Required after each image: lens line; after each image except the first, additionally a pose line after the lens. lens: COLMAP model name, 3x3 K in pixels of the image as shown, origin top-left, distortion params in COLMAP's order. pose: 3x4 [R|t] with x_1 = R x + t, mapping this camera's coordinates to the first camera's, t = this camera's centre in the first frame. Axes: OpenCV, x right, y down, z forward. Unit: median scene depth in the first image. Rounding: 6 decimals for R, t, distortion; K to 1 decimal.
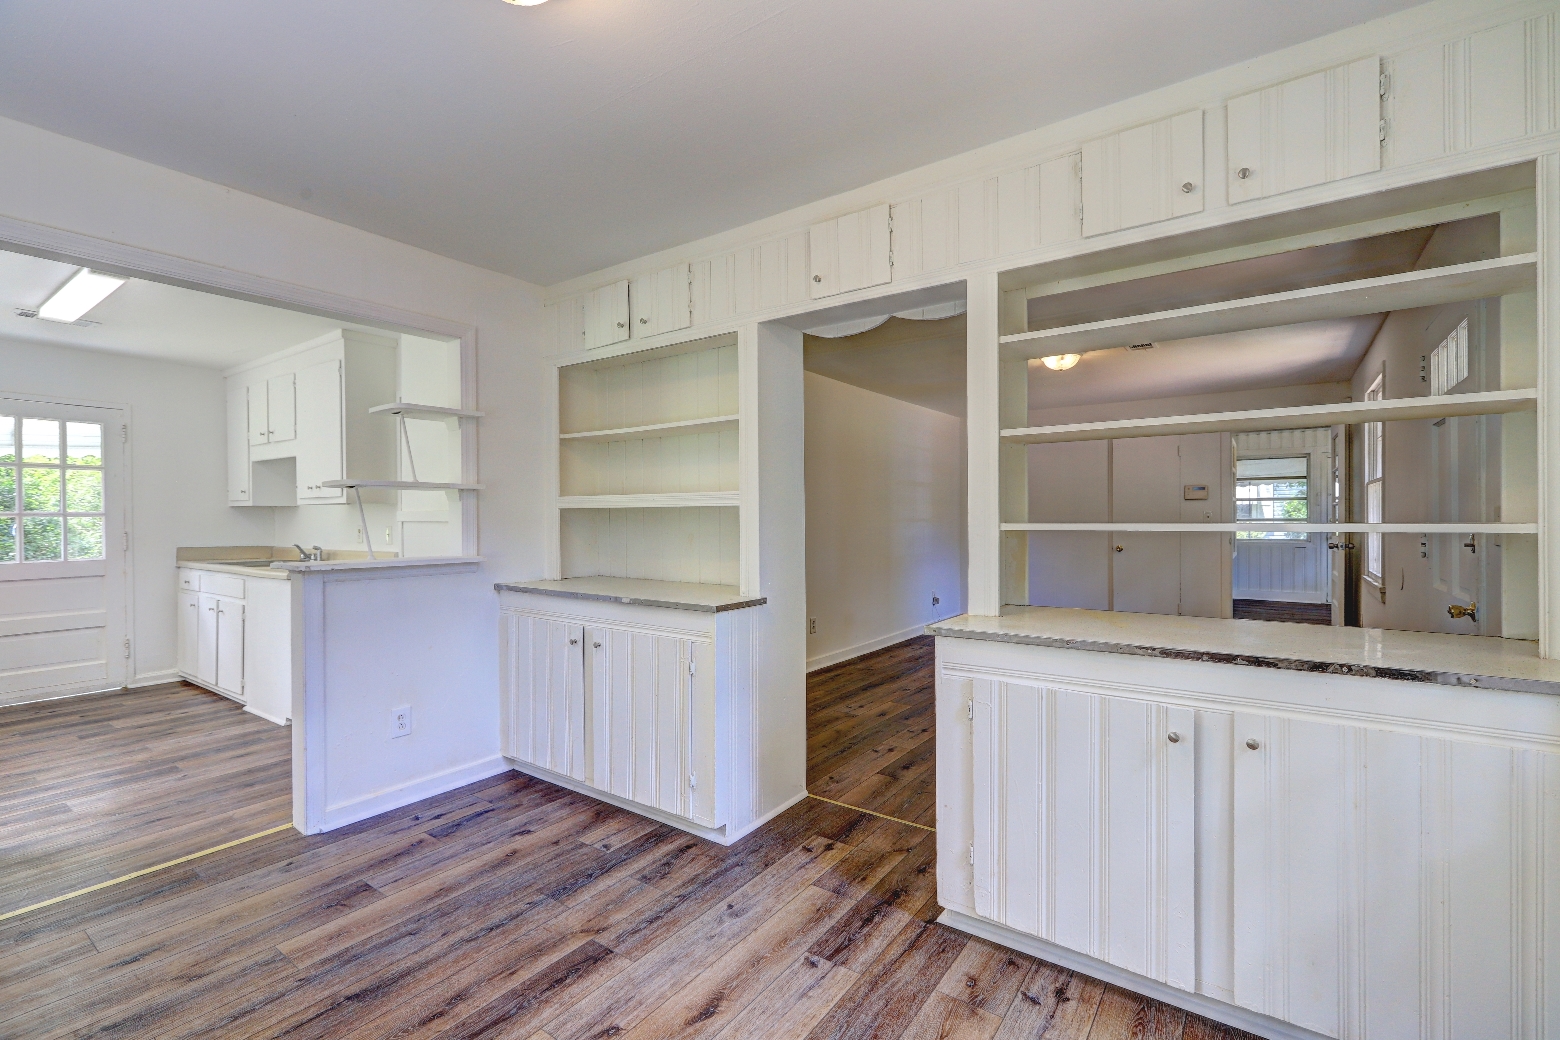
lens RADIAL K [[692.2, 0, 782.2], [0, 692.2, 521.7], [0, 0, 1]] dist [0.000099, 0.000033]
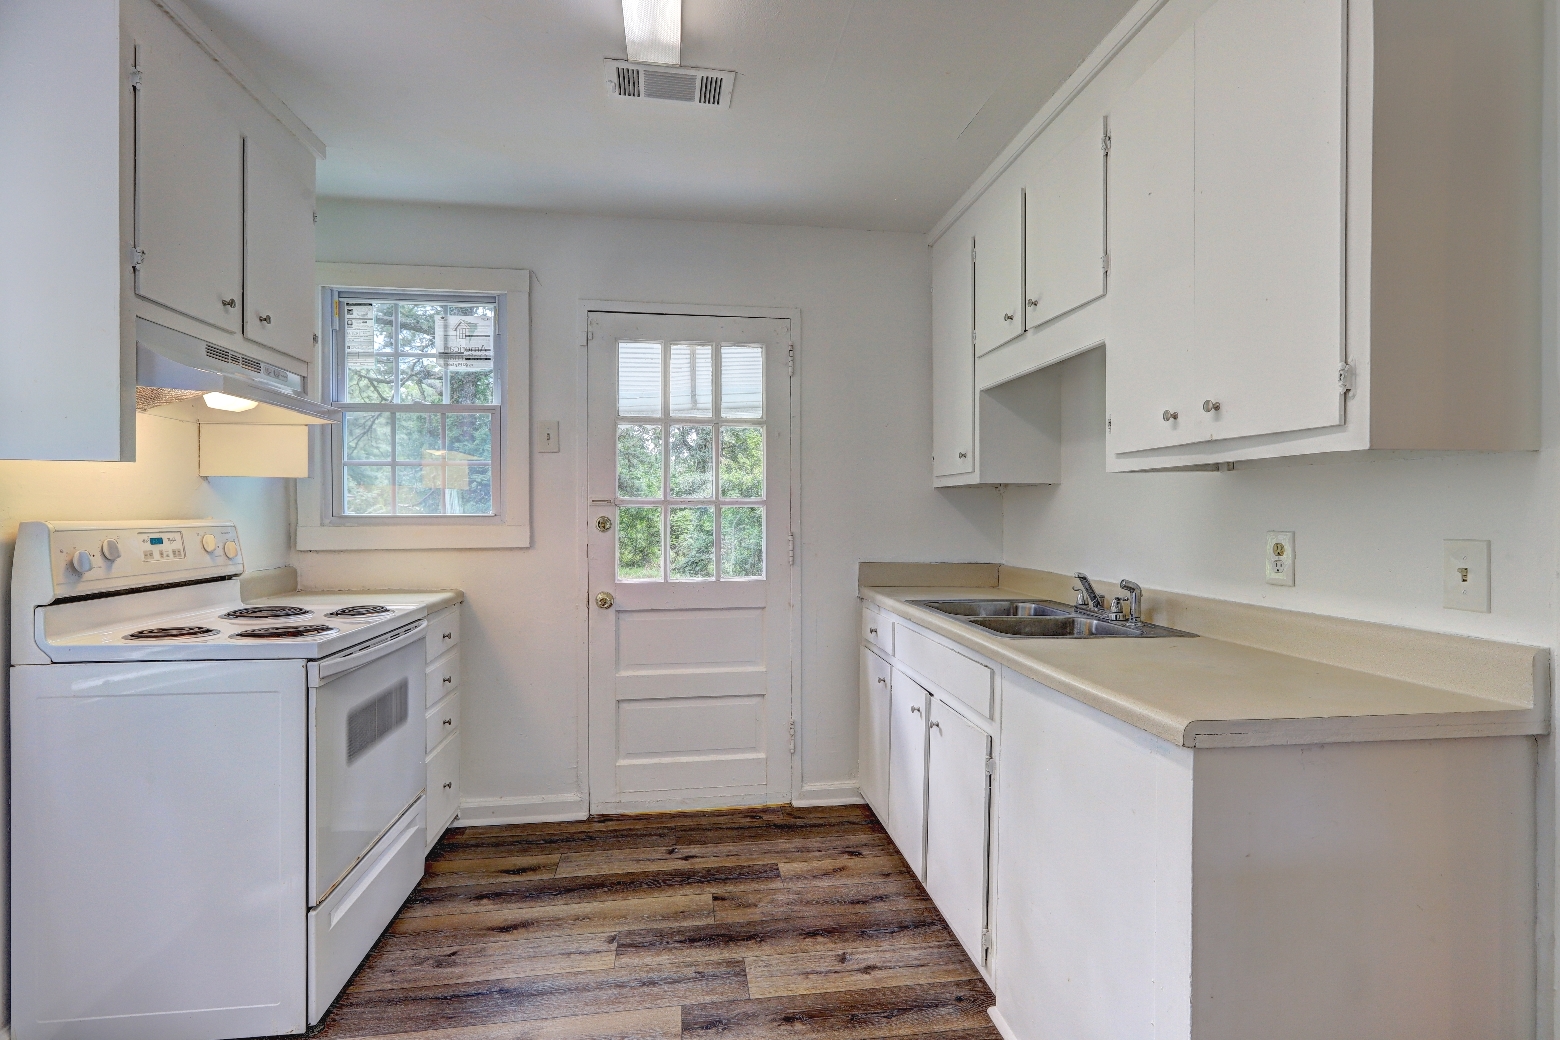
lens RADIAL K [[793.3, 0, 783.5], [0, 793.3, 516.2], [0, 0, 1]] dist [0.000475, 0.000102]
pose [[0.684808, 0.007255, -0.728688, -0.475843], [-0.006784, 0.999971, 0.003581, -0.001555], [0.728692, 0.002491, 0.684837, 0.545617]]
